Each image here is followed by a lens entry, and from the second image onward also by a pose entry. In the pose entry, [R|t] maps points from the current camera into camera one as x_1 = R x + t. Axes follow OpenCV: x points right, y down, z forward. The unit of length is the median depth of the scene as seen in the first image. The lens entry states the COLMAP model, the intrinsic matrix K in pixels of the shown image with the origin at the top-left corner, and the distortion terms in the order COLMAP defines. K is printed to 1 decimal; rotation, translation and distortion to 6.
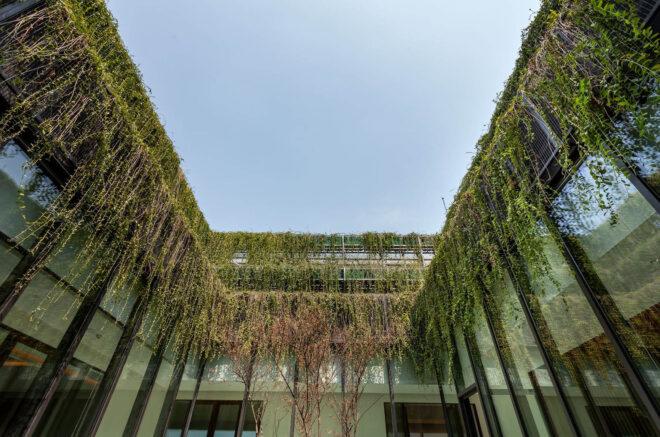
lens RADIAL K [[309.9, 0, 328.8], [0, 309.9, 218.1], [0, 0, 1]] dist [0.001834, 0.000075]
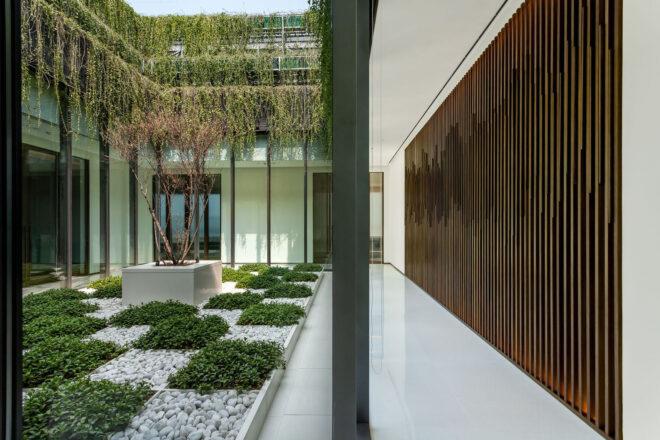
lens RADIAL K [[308.2, 0, 330.9], [0, 308.2, 222.0], [0, 0, 1]] dist [0.003452, 0.000404]
pose [[0.999340, -0.020040, -0.030308, 0.251964], [0.034783, 0.768766, 0.638584, -0.064603], [0.010503, -0.639216, 0.768955, -0.118088]]
